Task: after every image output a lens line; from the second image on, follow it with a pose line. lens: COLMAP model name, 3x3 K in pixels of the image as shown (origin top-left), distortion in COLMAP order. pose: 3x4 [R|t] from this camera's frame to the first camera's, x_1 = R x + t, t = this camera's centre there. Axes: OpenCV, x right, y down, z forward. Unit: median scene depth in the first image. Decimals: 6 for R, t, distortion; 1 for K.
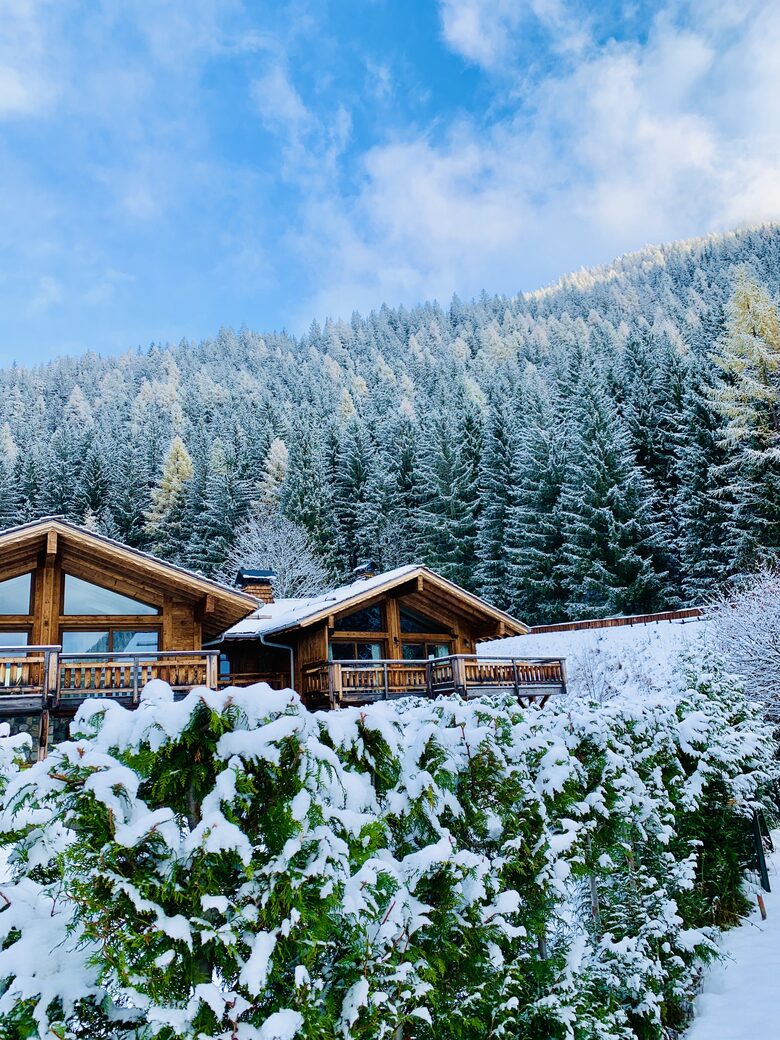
lens RADIAL K [[807.8, 0, 390.0], [0, 807.8, 520.0], [0, 0, 1]] dist [0.083241, -0.057684]
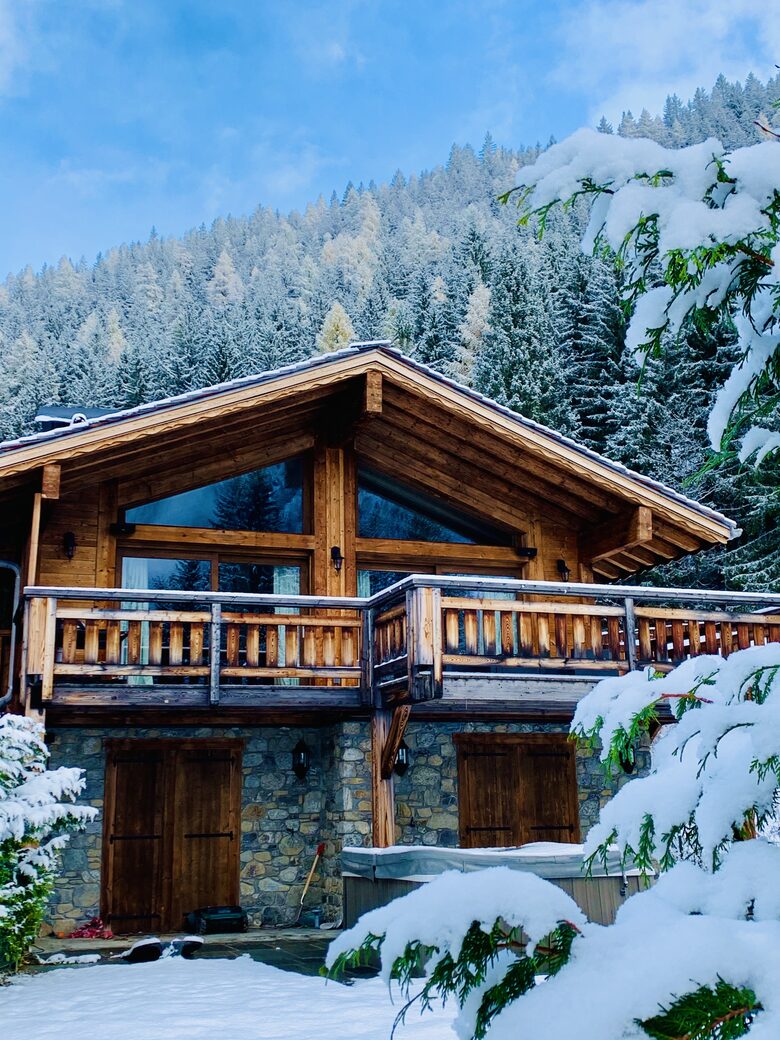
lens RADIAL K [[1241.1, 0, 390.0], [0, 1241.1, 520.0], [0, 0, 1]] dist [0.215144, -0.546097]
pose [[0.956841, -0.021514, -0.289815, 0.072670], [0.033836, 0.998721, 0.037573, 0.040944], [0.288636, -0.045758, 0.956345, 0.168672]]
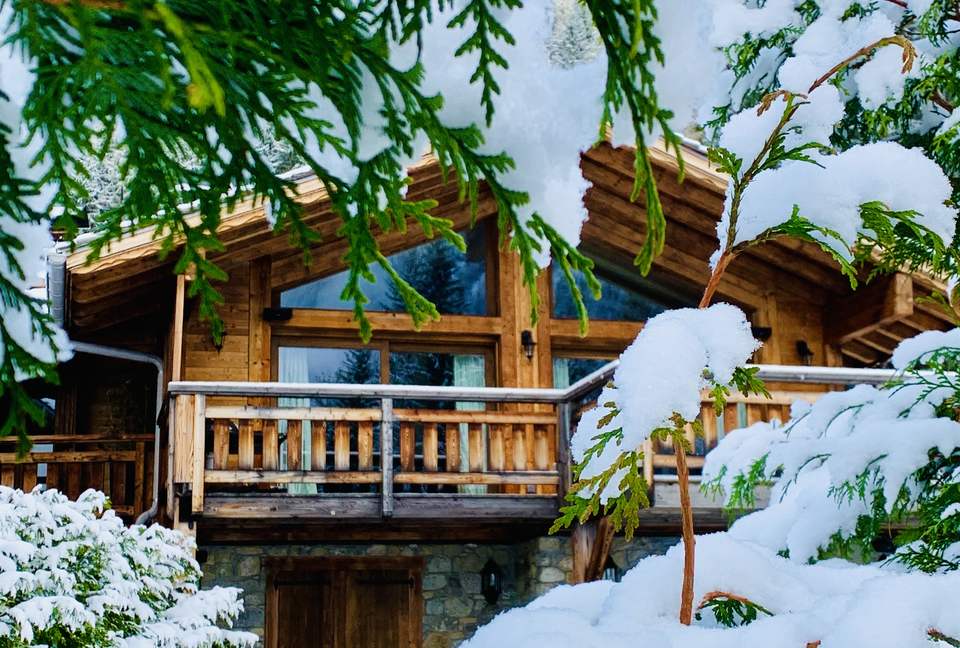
lens RADIAL K [[1527.6, 0, 480.0], [0, 1527.6, 324.0], [0, 0, 1]] dist [0.214758, -0.544349]
pose [[0.930032, -0.036962, -0.365614, 0.076314], [0.058910, 0.997057, 0.049056, 0.041088], [0.362725, -0.067162, 0.929473, 0.162272]]
